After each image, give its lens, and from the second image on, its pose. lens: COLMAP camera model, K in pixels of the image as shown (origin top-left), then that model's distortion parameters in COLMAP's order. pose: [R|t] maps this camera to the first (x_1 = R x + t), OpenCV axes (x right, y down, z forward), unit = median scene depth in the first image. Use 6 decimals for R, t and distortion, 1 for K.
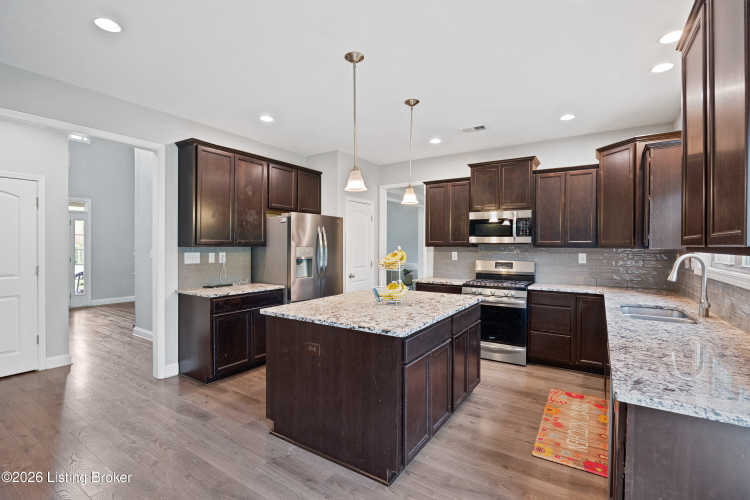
lens RADIAL K [[351.0, 0, 375.4], [0, 351.0, 248.2], [0, 0, 1]] dist [-0.014454, 0.000224]
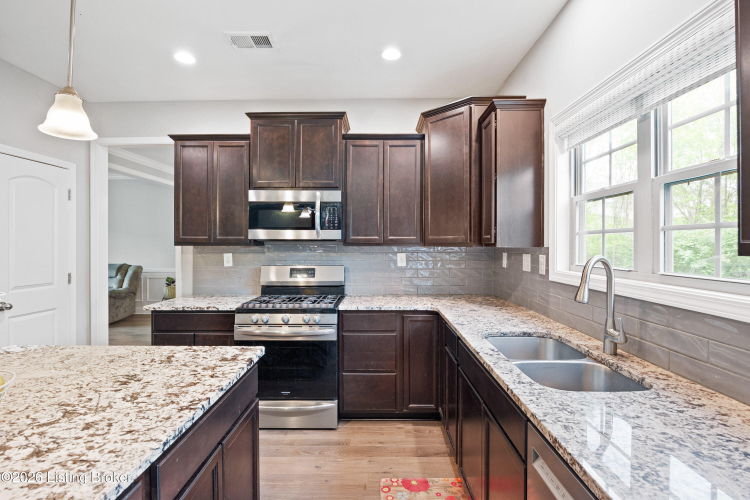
lens RADIAL K [[351.0, 0, 374.0], [0, 351.0, 245.9], [0, 0, 1]] dist [-0.014454, 0.000224]
pose [[0.850159, -0.006979, 0.526480, 0.140993], [0.007796, 0.999969, 0.000668, -0.002399], [-0.526469, 0.003536, 0.850187, 0.387891]]
